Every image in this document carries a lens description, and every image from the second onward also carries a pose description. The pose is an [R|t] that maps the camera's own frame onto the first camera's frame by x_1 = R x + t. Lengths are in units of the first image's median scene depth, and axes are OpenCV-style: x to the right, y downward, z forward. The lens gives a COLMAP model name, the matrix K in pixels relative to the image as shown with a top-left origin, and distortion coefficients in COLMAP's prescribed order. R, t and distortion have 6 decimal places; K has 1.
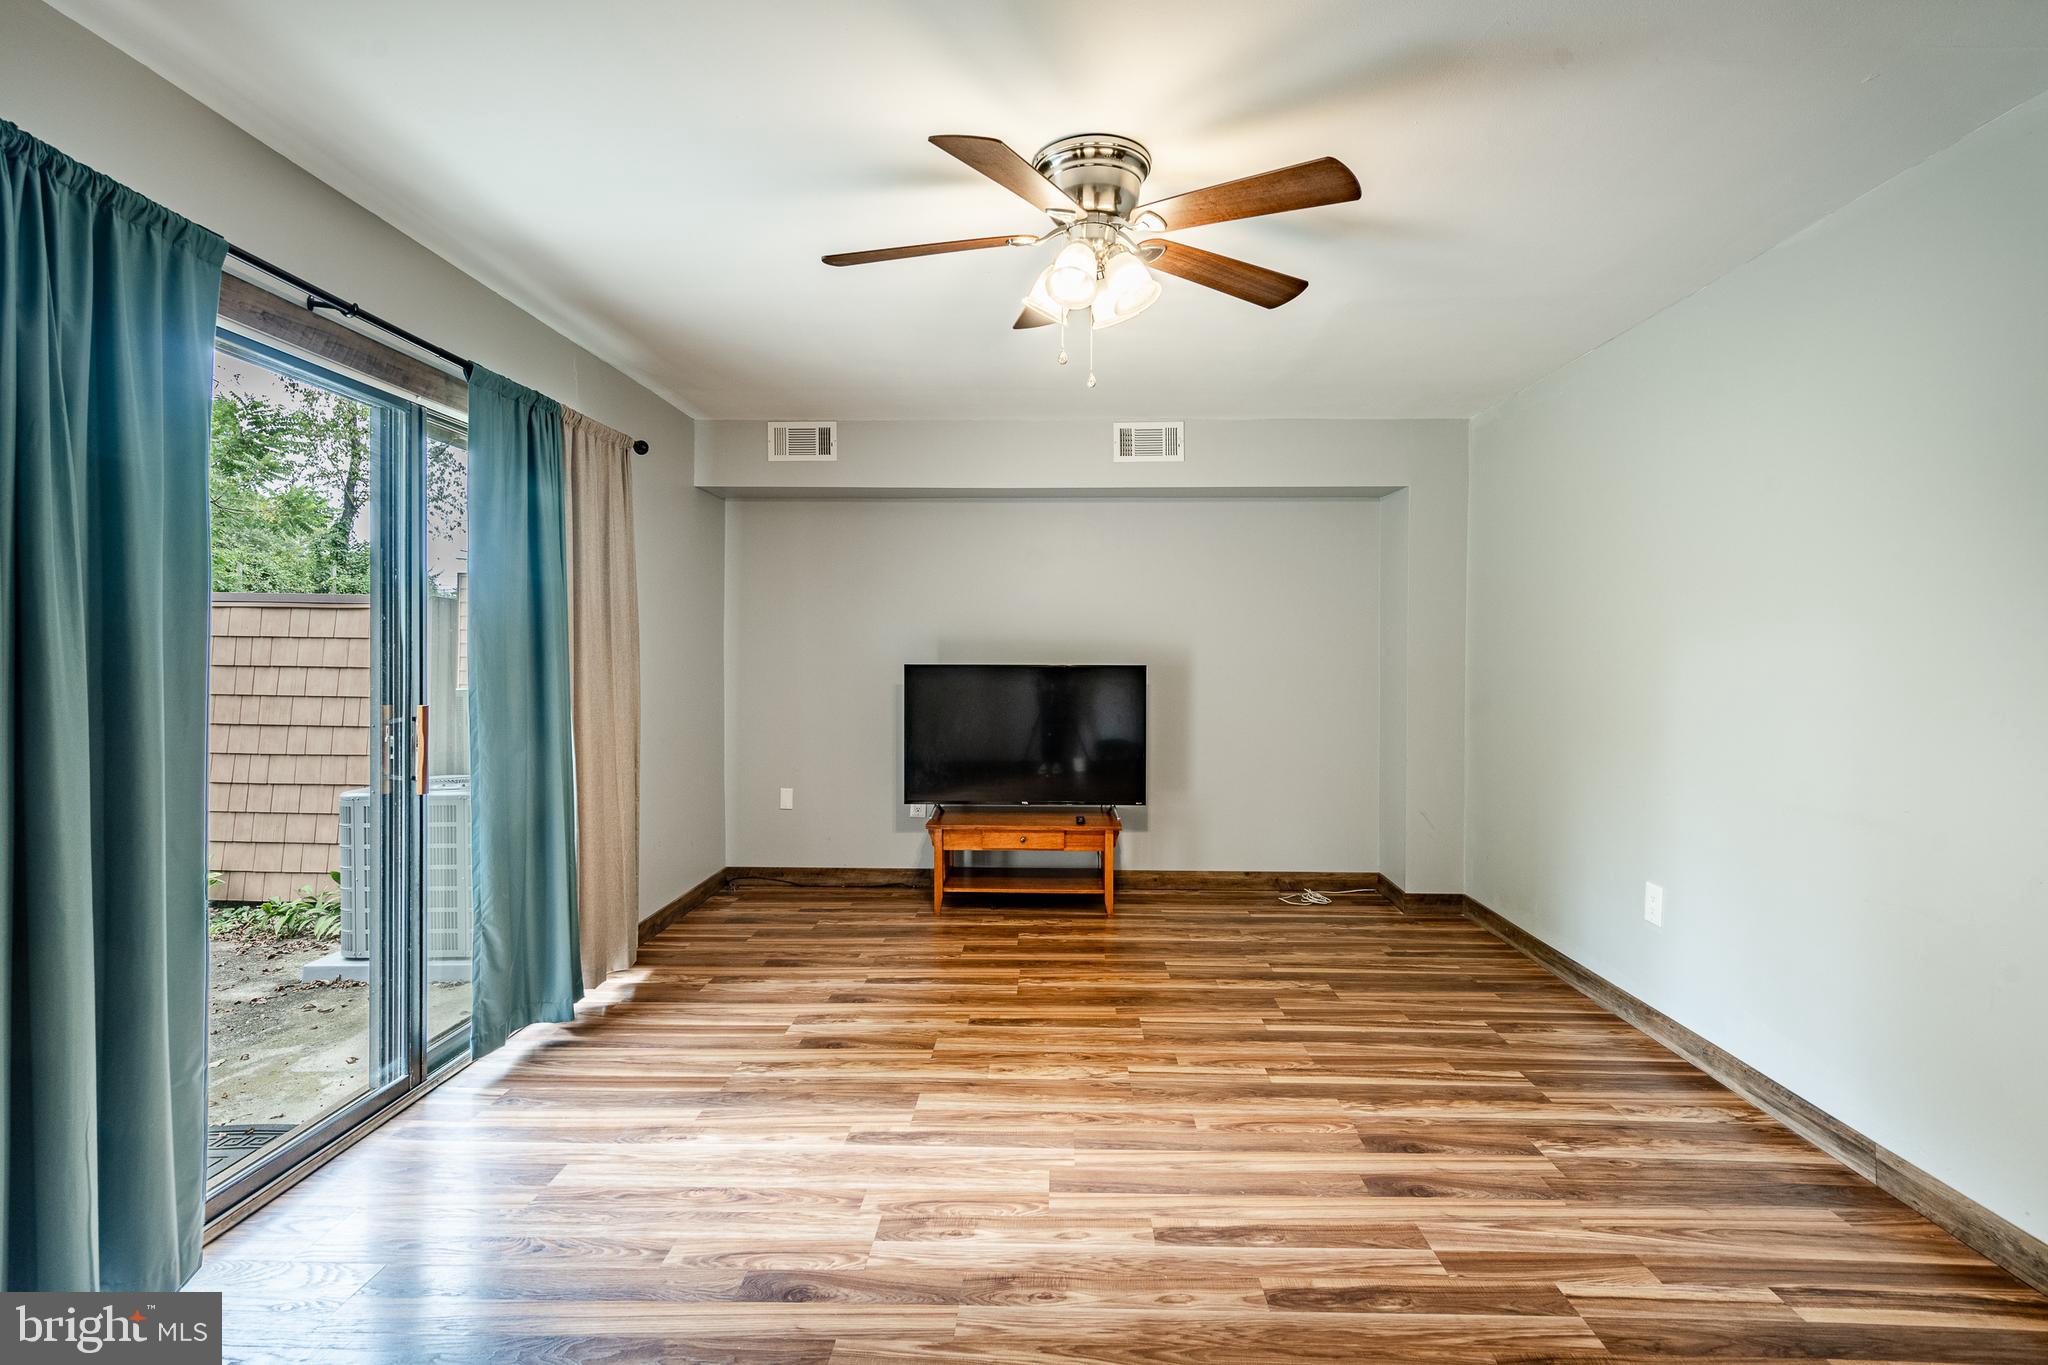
lens RADIAL K [[958.2, 0, 1030.2], [0, 958.2, 660.7], [0, 0, 1]] dist [-0.002979, 0.000429]
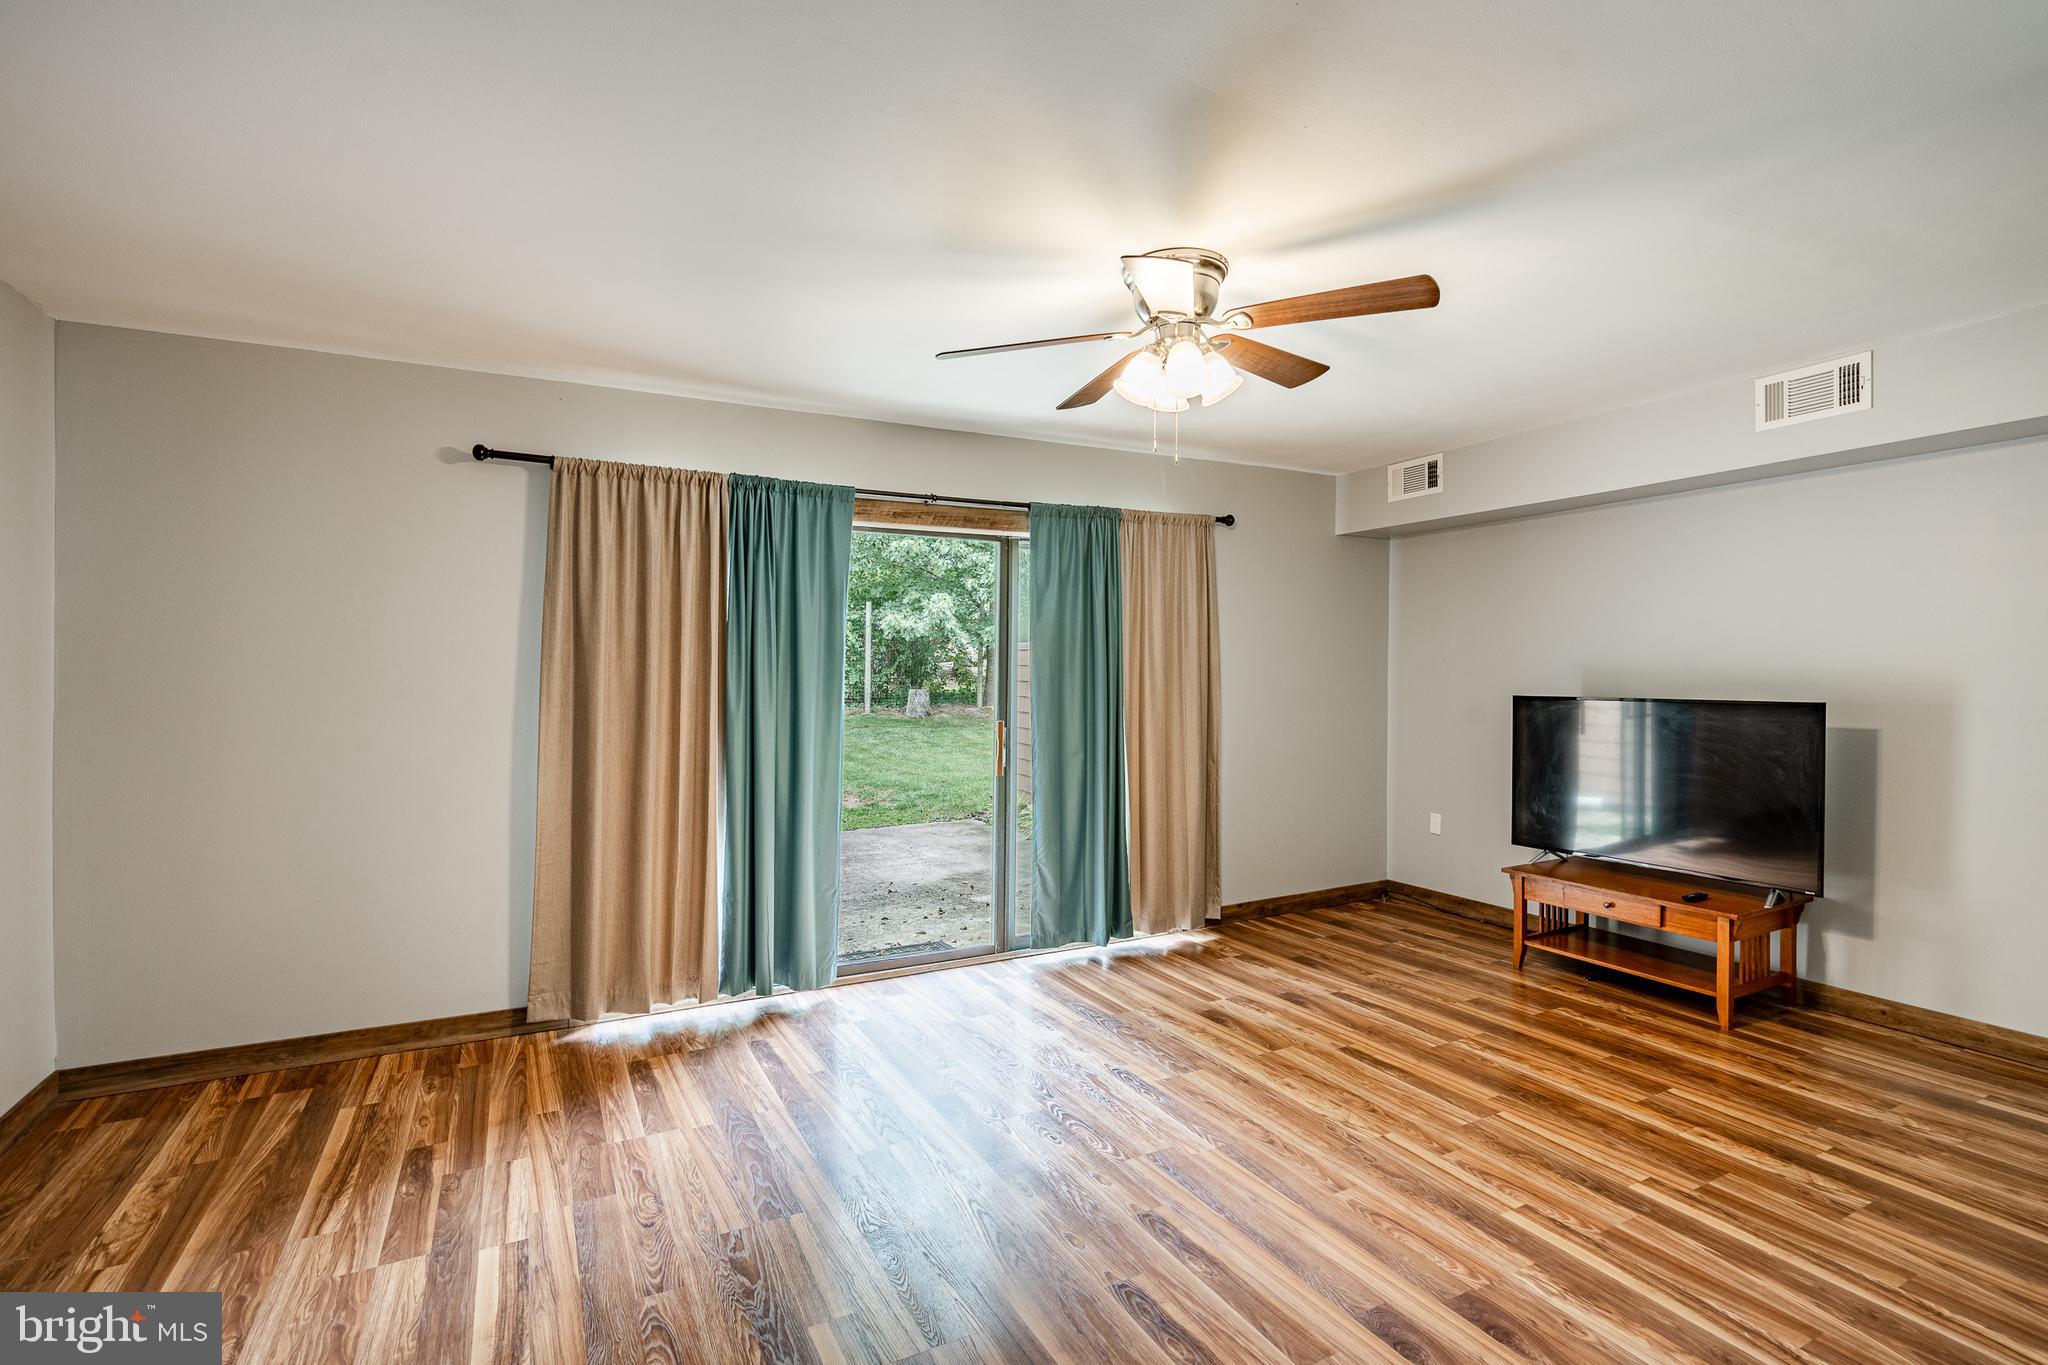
lens RADIAL K [[938.9, 0, 1034.7], [0, 938.9, 666.2], [0, 0, 1]] dist [-0.000702, 0.000897]
pose [[0.499128, -0.010115, -0.866469, 0.763438], [0.002769, 0.999945, -0.010078, -0.029421], [0.866524, 0.002631, 0.499129, 0.240909]]
